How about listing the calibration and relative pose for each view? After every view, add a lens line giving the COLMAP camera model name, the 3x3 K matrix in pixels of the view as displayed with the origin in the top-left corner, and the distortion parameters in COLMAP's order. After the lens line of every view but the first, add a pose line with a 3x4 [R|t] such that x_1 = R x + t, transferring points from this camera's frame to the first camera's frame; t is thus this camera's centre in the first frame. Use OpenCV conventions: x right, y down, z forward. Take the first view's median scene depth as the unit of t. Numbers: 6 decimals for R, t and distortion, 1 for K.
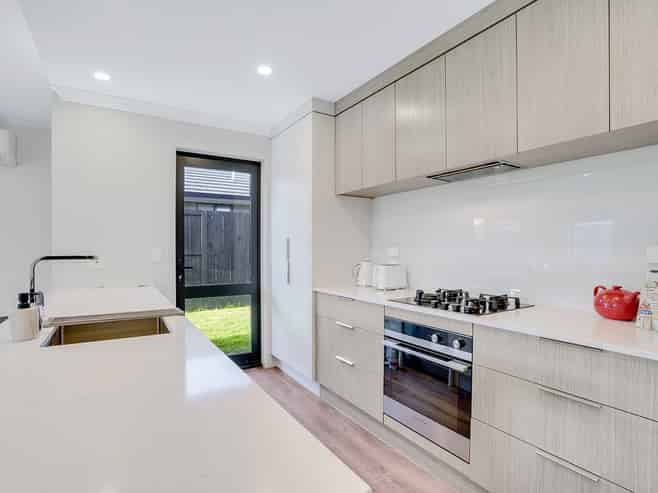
lens RADIAL K [[359.7, 0, 329.0], [0, 359.7, 246.5], [0, 0, 1]] dist [0.001127, 0.000816]
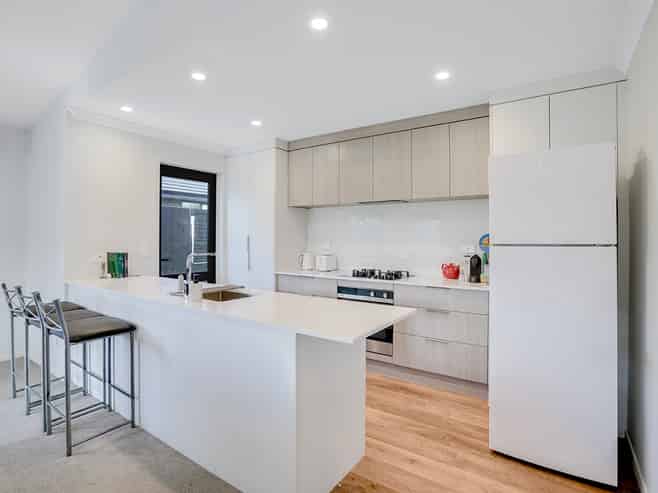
lens RADIAL K [[359.7, 0, 329.0], [0, 359.7, 246.5], [0, 0, 1]] dist [0.001127, 0.000816]
pose [[0.910372, -0.002210, 0.413786, -0.442889], [-0.009153, 0.999634, 0.025477, -0.024470], [-0.413690, -0.026981, 0.910018, -0.387304]]
